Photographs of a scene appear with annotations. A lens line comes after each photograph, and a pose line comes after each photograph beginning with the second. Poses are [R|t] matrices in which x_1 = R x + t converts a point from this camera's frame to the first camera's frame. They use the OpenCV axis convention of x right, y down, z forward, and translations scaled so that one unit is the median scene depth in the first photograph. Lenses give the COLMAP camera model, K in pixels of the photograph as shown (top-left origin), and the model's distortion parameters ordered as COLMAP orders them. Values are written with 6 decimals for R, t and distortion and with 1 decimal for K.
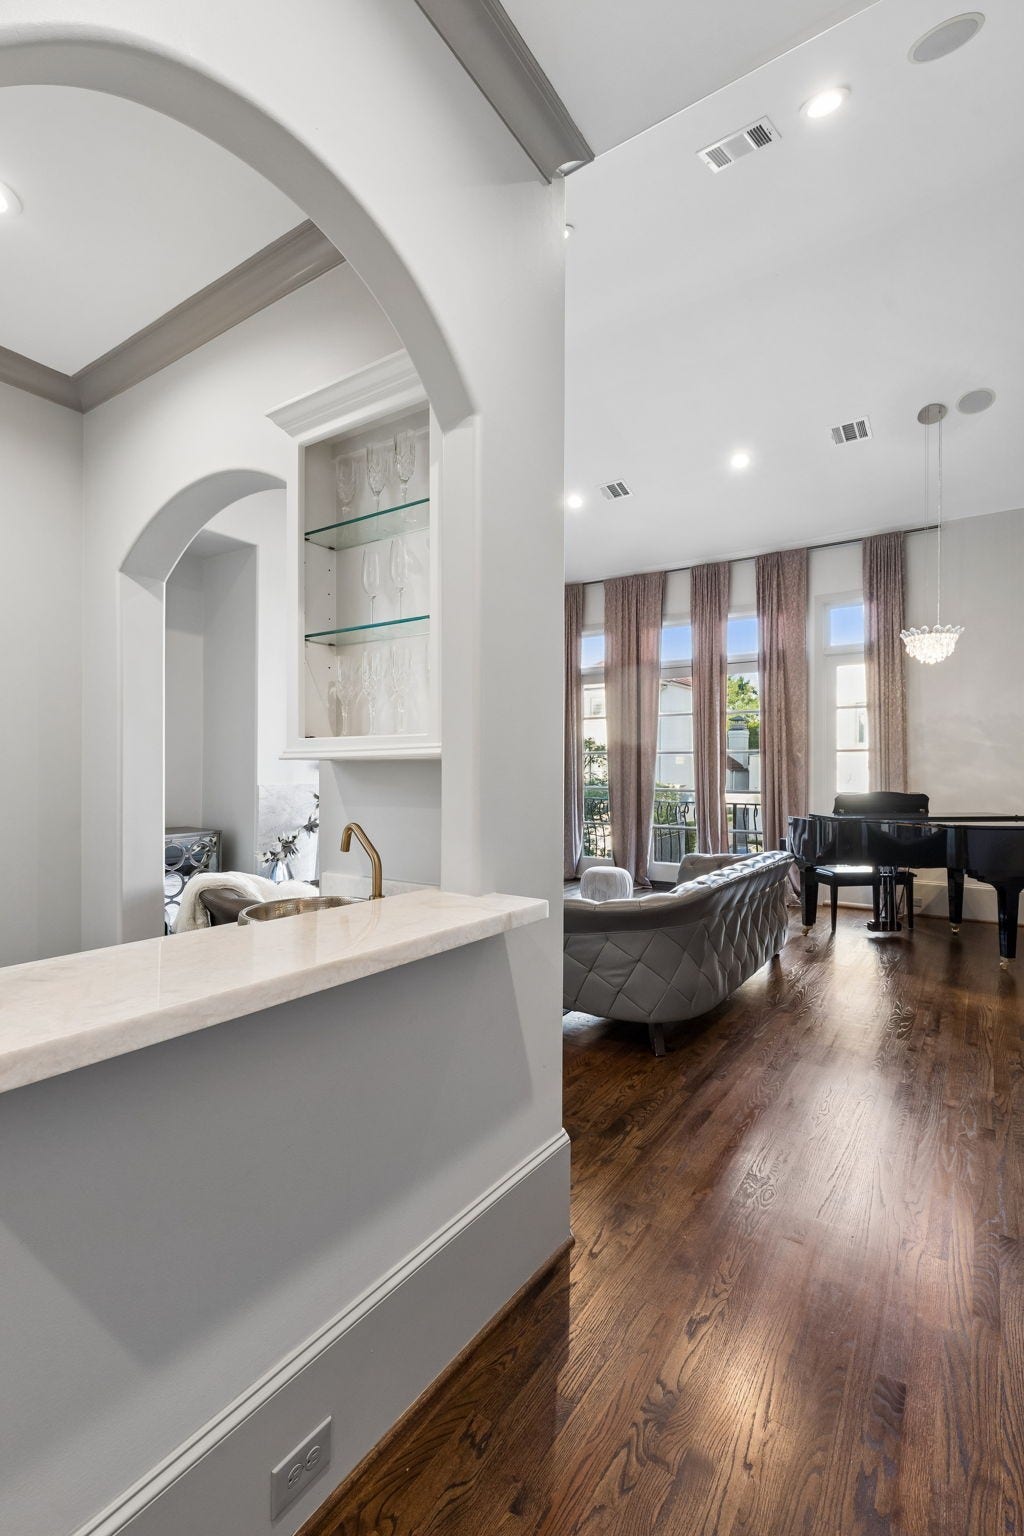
lens RADIAL K [[693.8, 0, 513.4], [0, 693.8, 765.1], [0, 0, 1]] dist [0.004630, -0.001112]
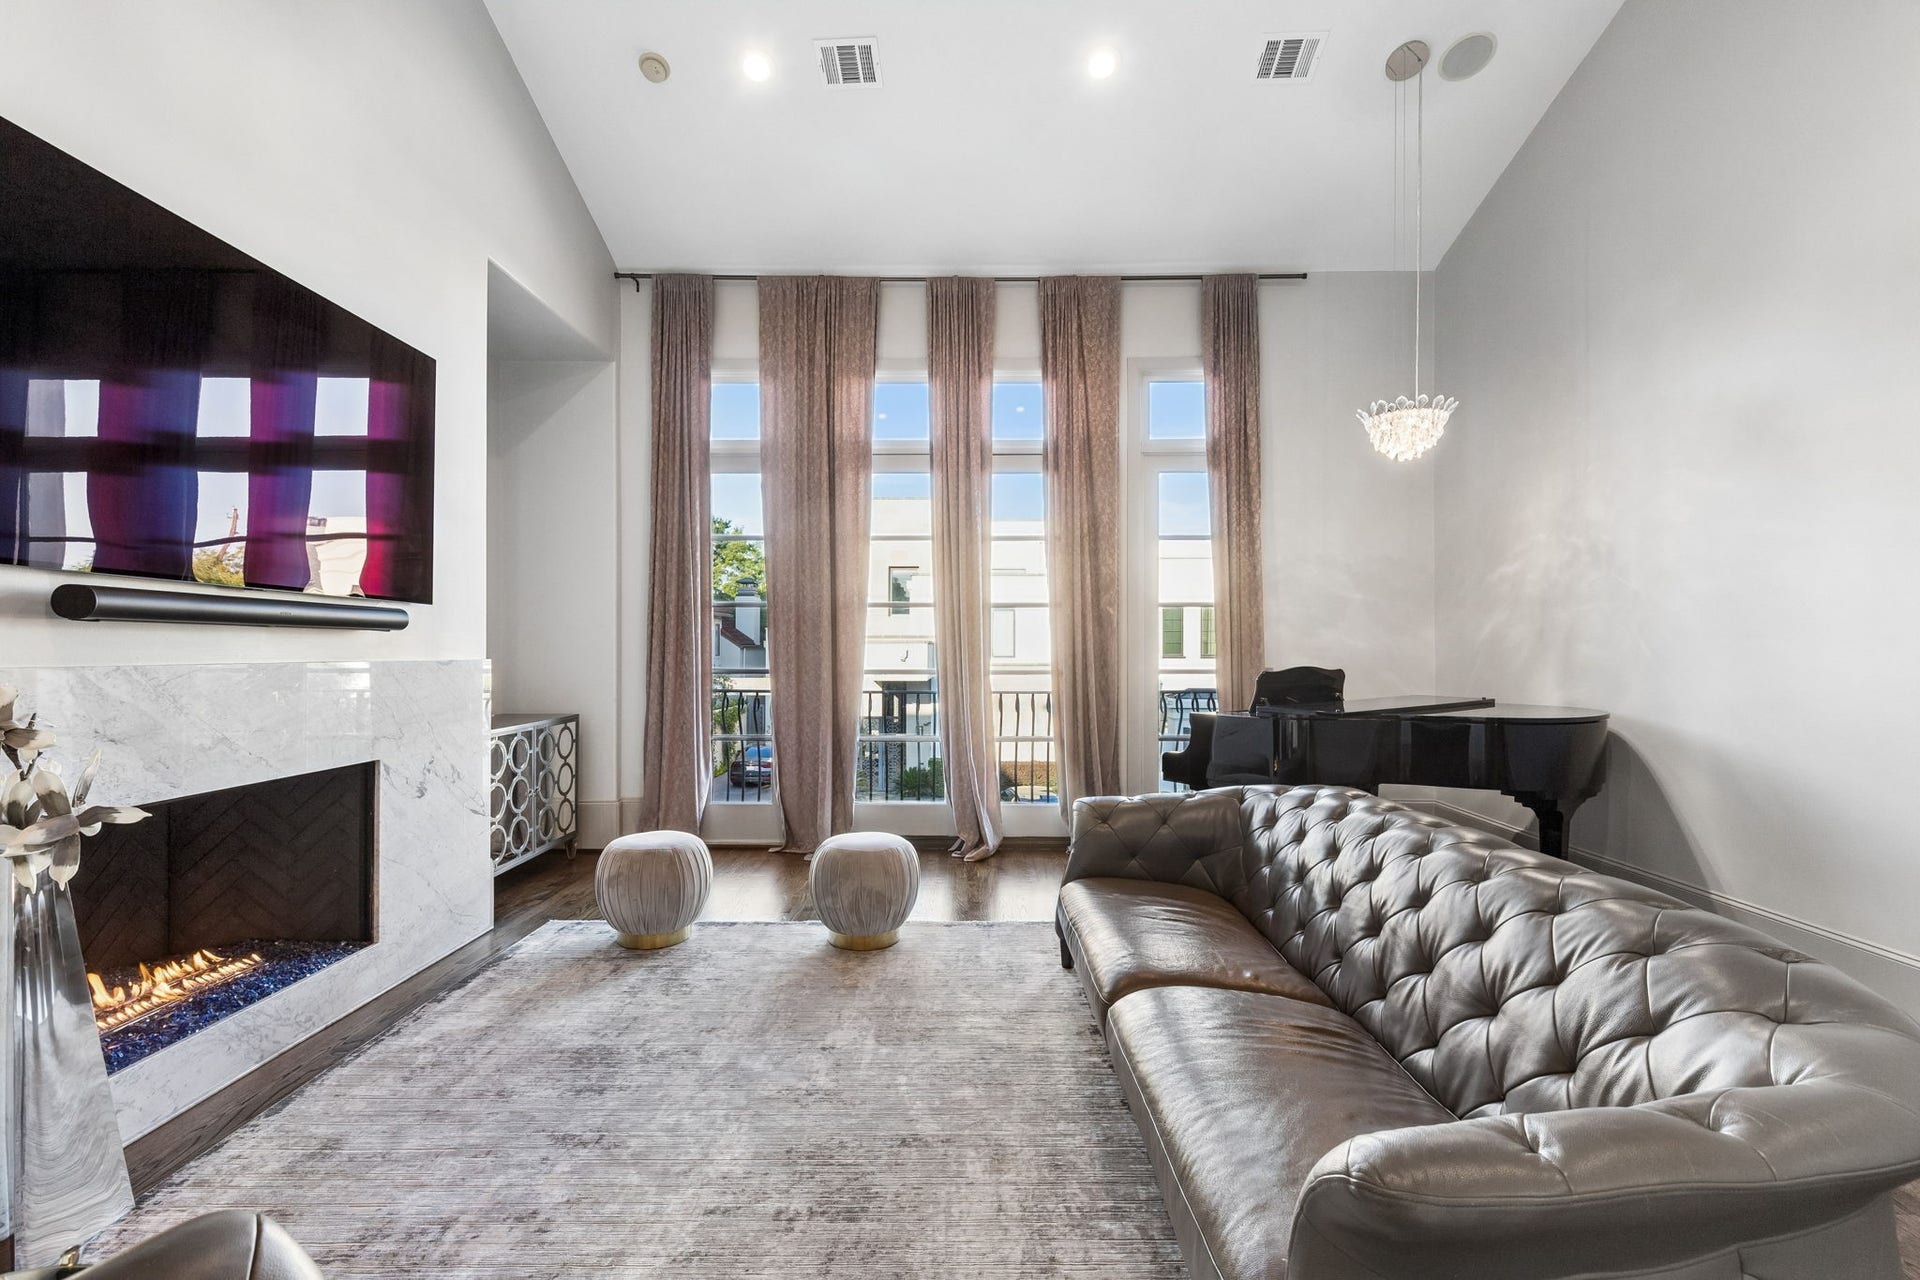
lens RADIAL K [[867.2, 0, 956.1], [0, 867.2, 647.7], [0, 0, 1]] dist [0.004630, -0.001112]
pose [[0.830022, -0.008226, 0.557670, -0.129299], [0.004513, 0.999958, 0.008034, 0.010337], [-0.557713, -0.004152, 0.830024, 0.427245]]
